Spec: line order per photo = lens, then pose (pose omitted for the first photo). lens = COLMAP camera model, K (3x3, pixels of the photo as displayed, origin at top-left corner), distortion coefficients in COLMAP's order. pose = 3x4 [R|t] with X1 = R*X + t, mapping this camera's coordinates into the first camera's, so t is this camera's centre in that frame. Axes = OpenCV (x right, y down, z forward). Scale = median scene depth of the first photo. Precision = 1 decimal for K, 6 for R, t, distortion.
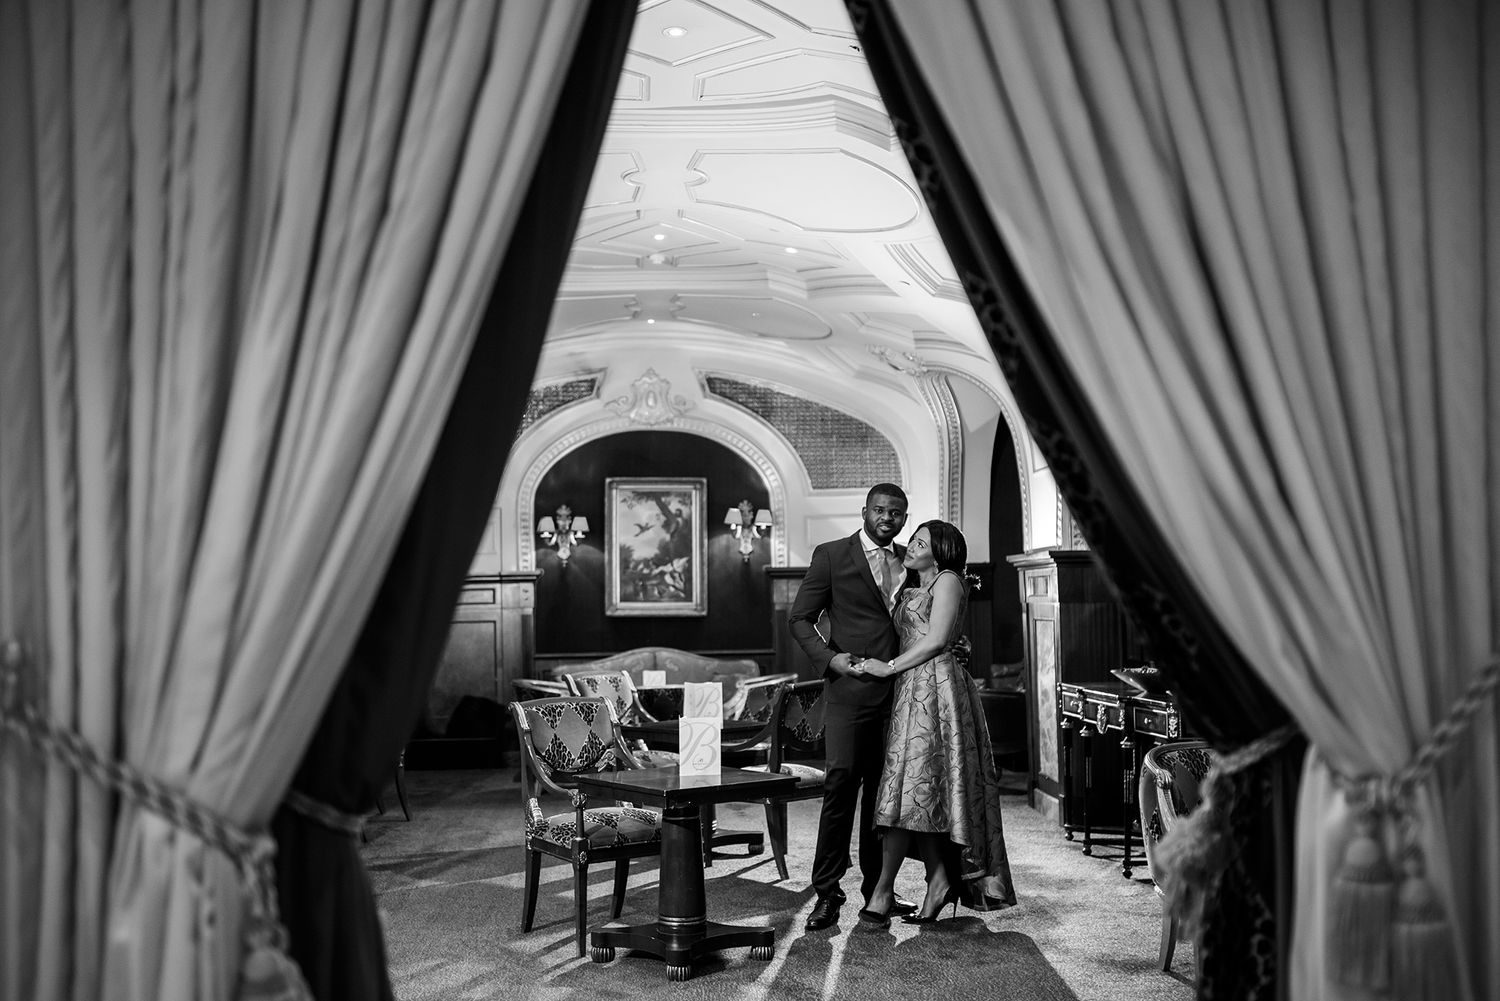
lens RADIAL K [[1620.0, 0, 750.0], [0, 1620.0, 500.5], [0, 0, 1]] dist [-0.013023, -0.010007]
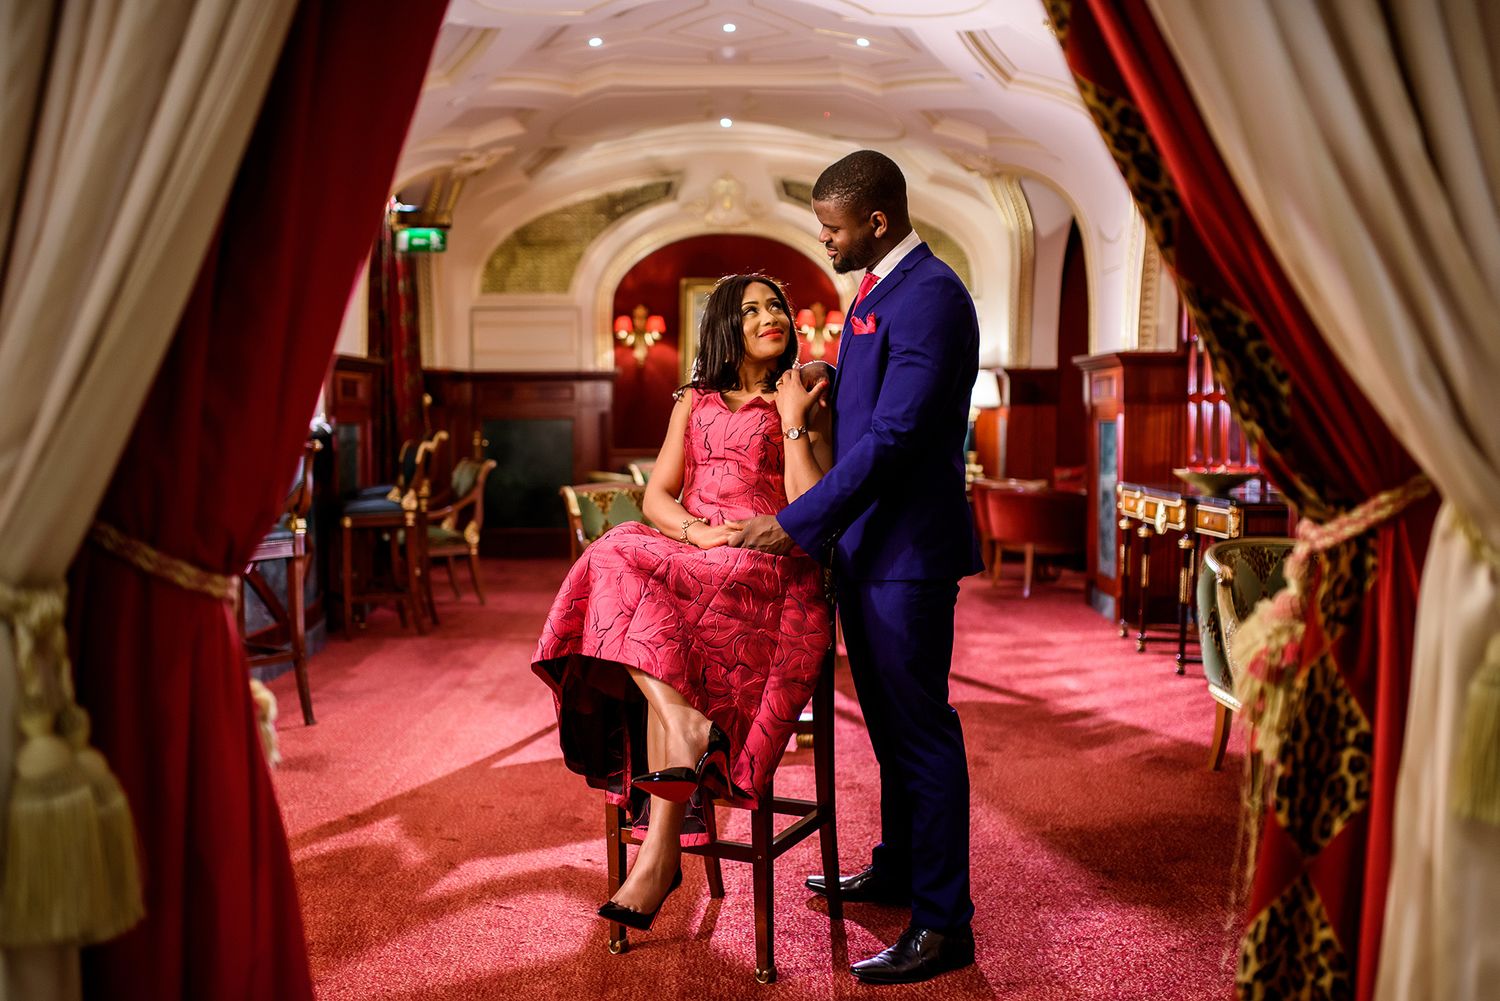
lens RADIAL K [[1530.1, 0, 750.0], [0, 1530.1, 500.5], [0, 0, 1]] dist [-0.054870, -0.002634]
pose [[0.998482, 0.018917, -0.051729, 0.016083], [-0.012523, 0.992543, 0.121249, 0.017304], [0.053637, -0.120417, 0.991273, 0.073944]]
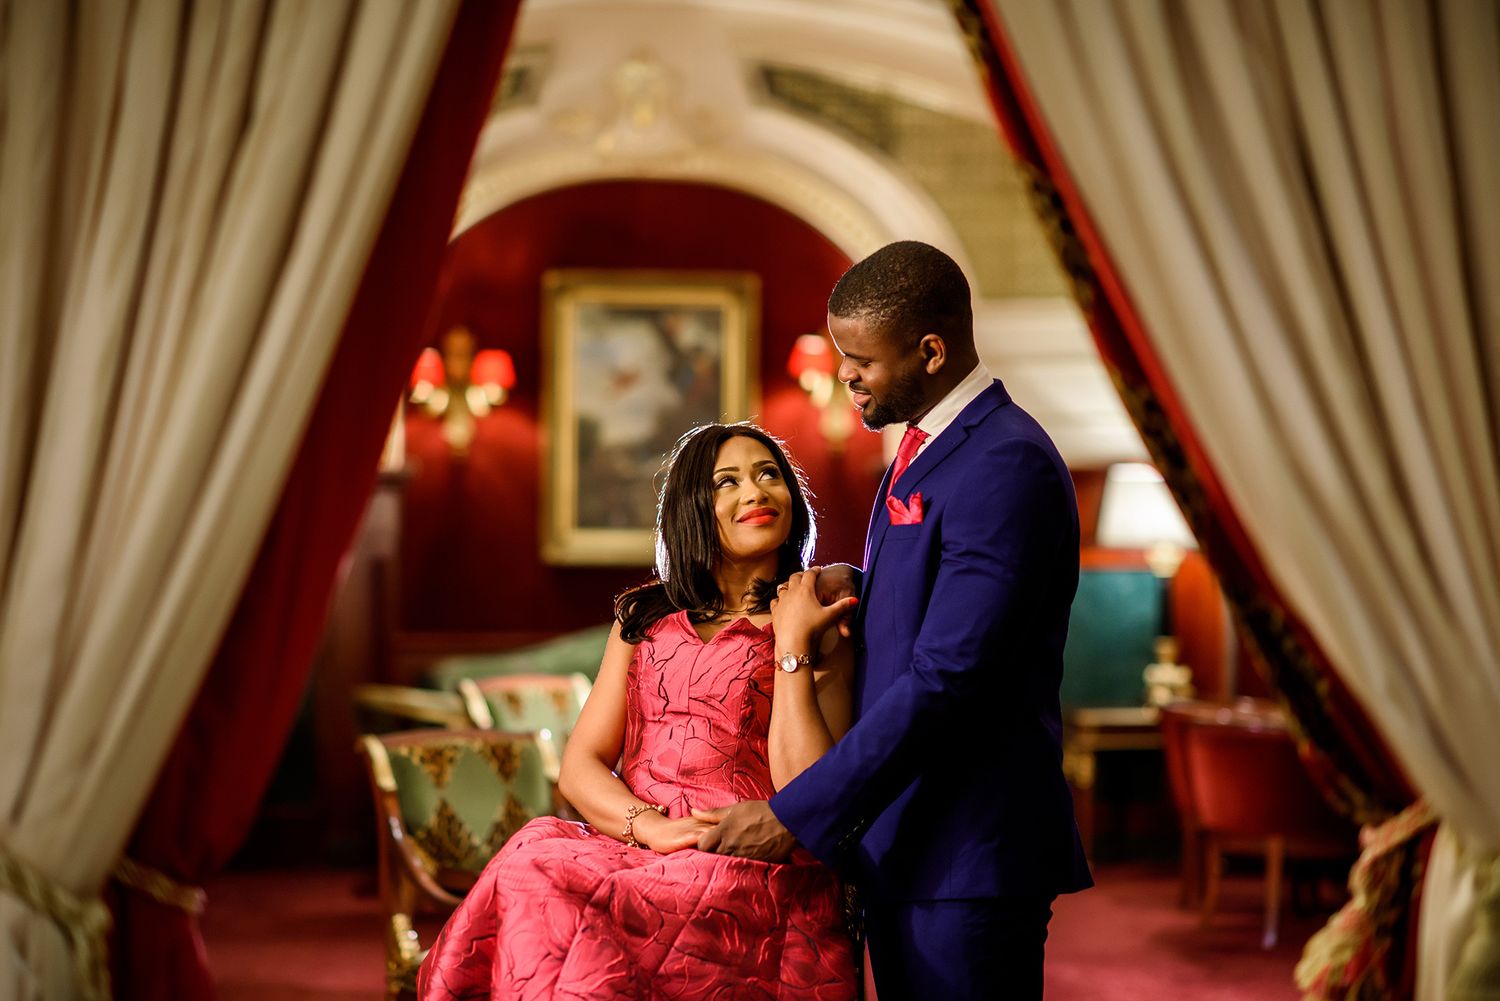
lens RADIAL K [[3638.4, 0, 750.0], [0, 3638.4, 500.5], [0, 0, 1]] dist [0.027189, 0.150543]
pose [[0.999349, 0.013579, -0.033424, 0.019035], [-0.011635, 0.998267, 0.057685, -0.023609], [0.034149, -0.057258, 0.997775, -0.184206]]
